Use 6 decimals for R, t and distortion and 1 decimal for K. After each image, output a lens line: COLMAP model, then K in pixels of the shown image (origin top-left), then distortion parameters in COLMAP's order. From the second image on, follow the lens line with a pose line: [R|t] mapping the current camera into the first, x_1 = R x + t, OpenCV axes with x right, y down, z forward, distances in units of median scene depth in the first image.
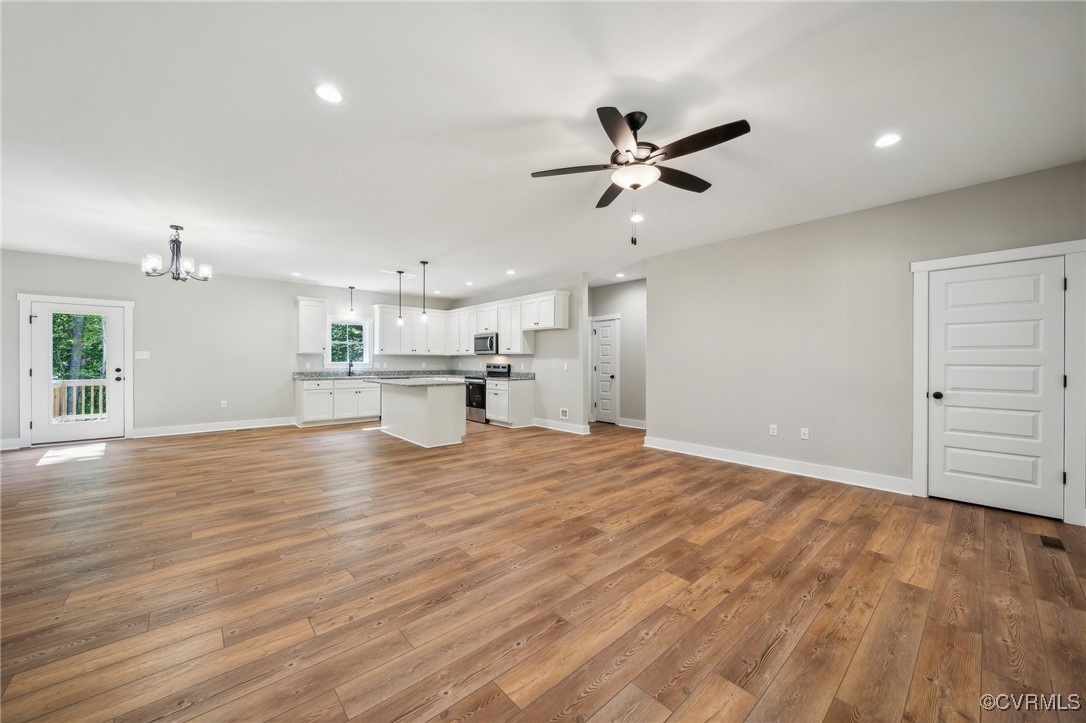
lens RADIAL K [[407.8, 0, 538.0], [0, 407.8, 358.0], [0, 0, 1]] dist [-0.005722, -0.000261]
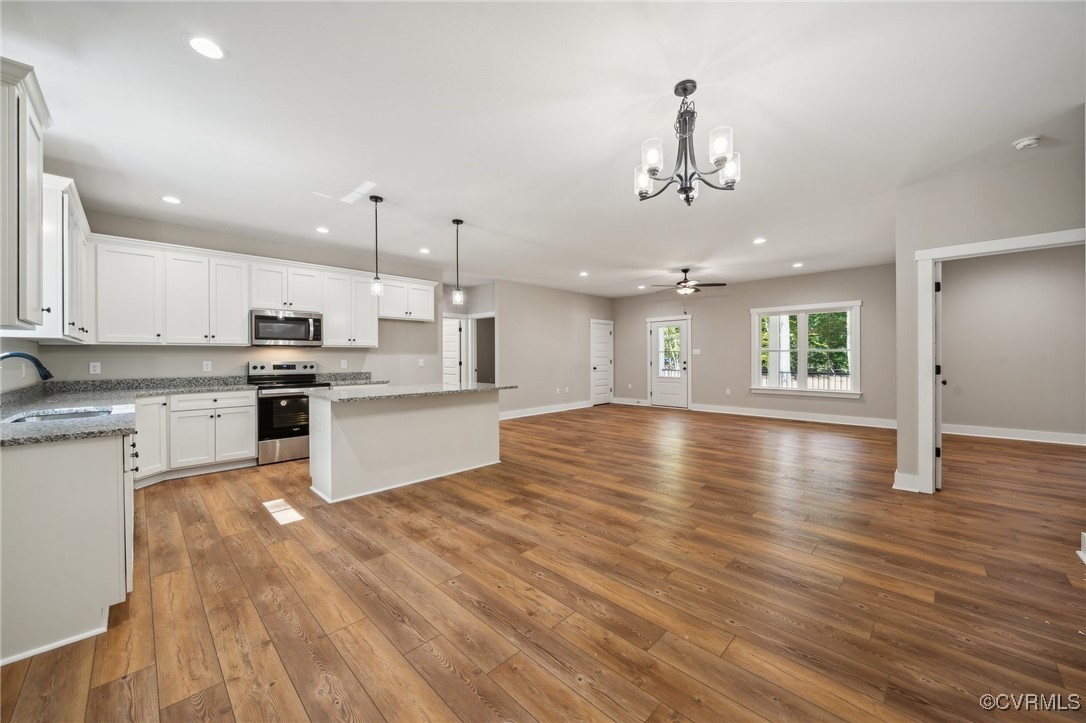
lens RADIAL K [[407.8, 0, 545.3], [0, 407.8, 358.5], [0, 0, 1]] dist [-0.005722, -0.000261]
pose [[-0.081344, -0.006935, 0.996662, -0.825800], [-0.004033, 0.999970, 0.006628, 0.003829], [-0.996678, -0.003481, -0.081370, 0.730727]]
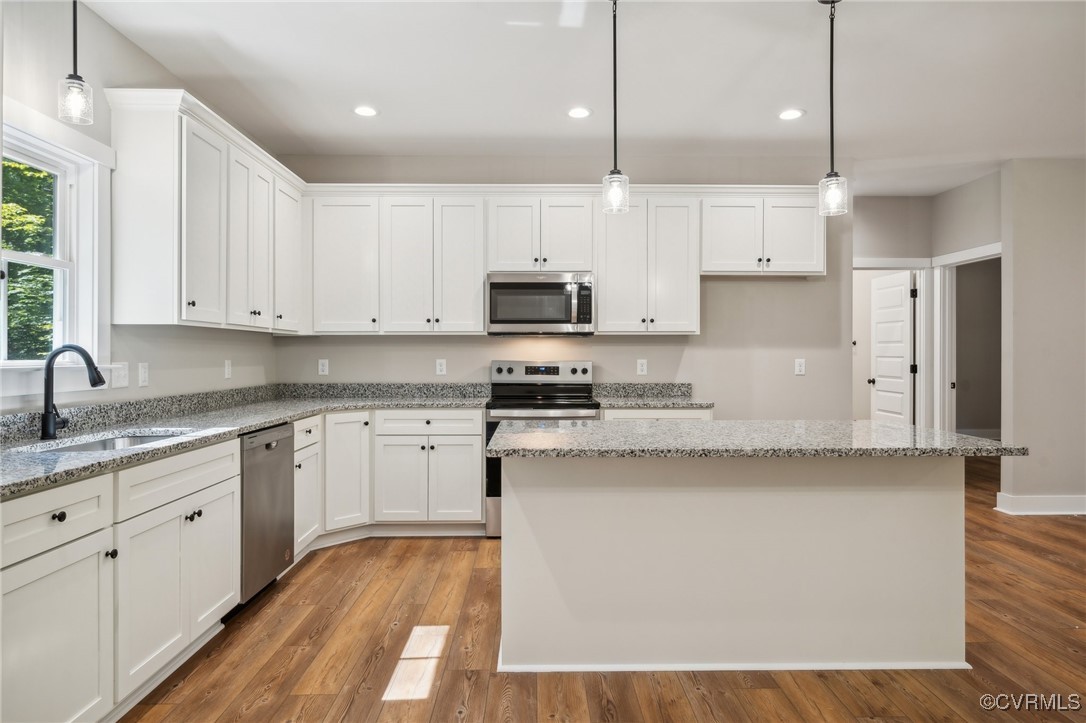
lens RADIAL K [[658.8, 0, 544.4], [0, 658.8, 354.1], [0, 0, 1]] dist [0.004303, 0.005099]
pose [[0.640674, -0.001391, 0.767812, -0.601554], [-0.004375, 0.999976, 0.005463, 0.005061], [-0.767801, -0.006859, 0.640652, 0.699267]]
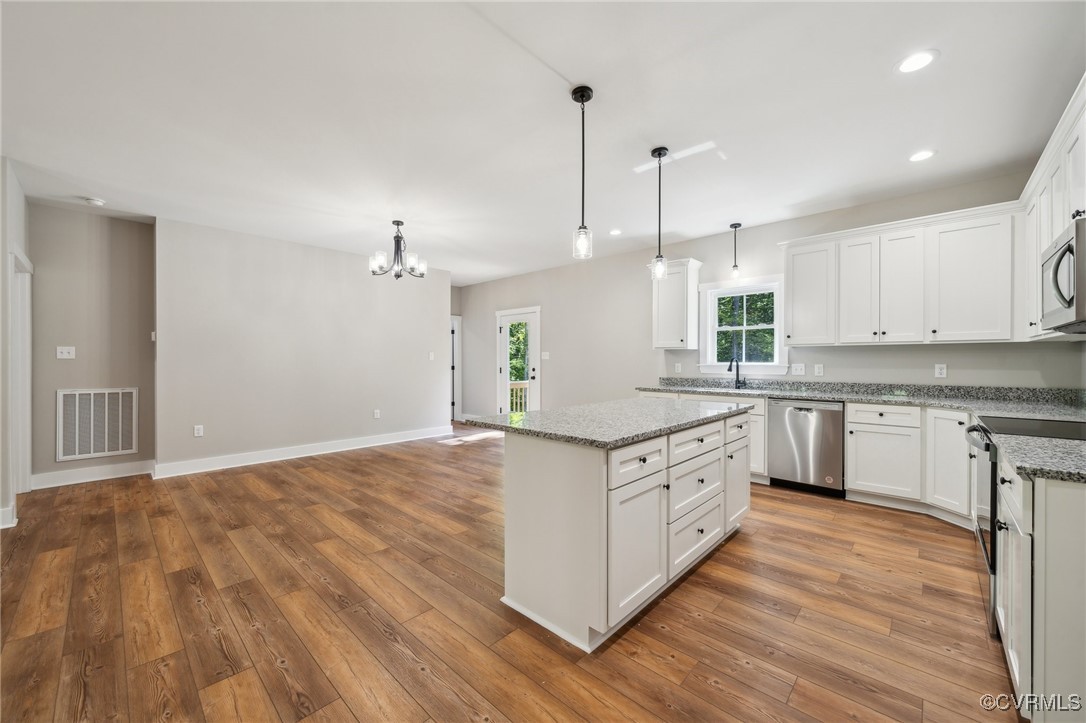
lens RADIAL K [[407.8, 0, 542.7], [0, 407.8, 364.6], [0, 0, 1]] dist [-0.005722, -0.000261]
pose [[0.099216, 0.006836, -0.995042, 0.068846], [0.010612, 0.999912, 0.007928, 0.006123], [0.995009, -0.011346, 0.099135, 0.749415]]
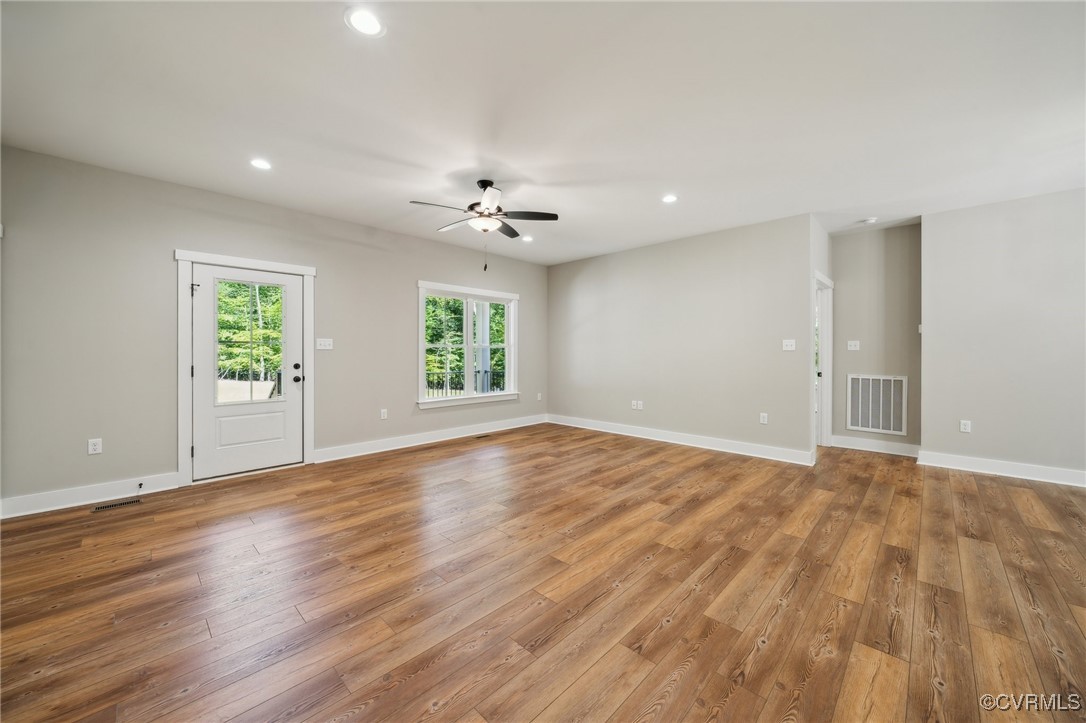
lens RADIAL K [[407.8, 0, 548.7], [0, 407.8, 344.0], [0, 0, 1]] dist [-0.005722, -0.000261]
pose [[-0.995858, -0.005244, -0.090766, 0.047584], [-0.002603, 0.999571, -0.029184, 0.007578], [0.090880, -0.028827, -0.995445, 0.812622]]
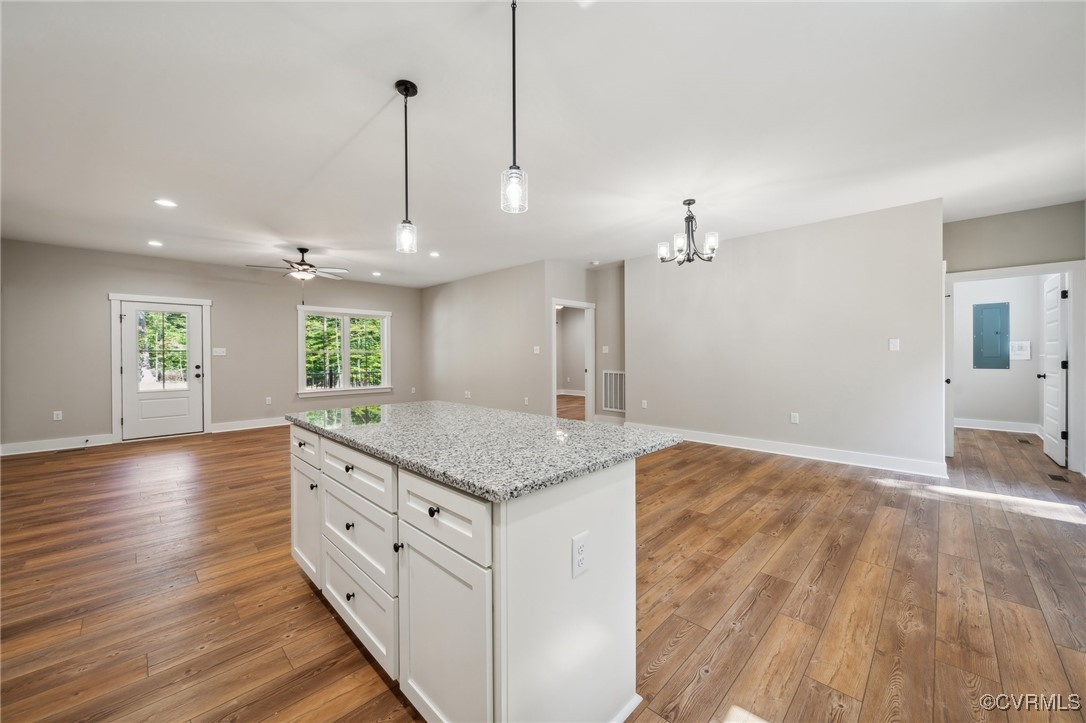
lens RADIAL K [[407.8, 0, 546.9], [0, 407.8, 346.9], [0, 0, 1]] dist [-0.005722, -0.000261]
pose [[-0.996176, 0.002573, -0.087329, -0.301320], [0.005102, 0.999573, -0.028756, 0.009068], [0.087218, -0.029091, -0.995764, 1.118168]]
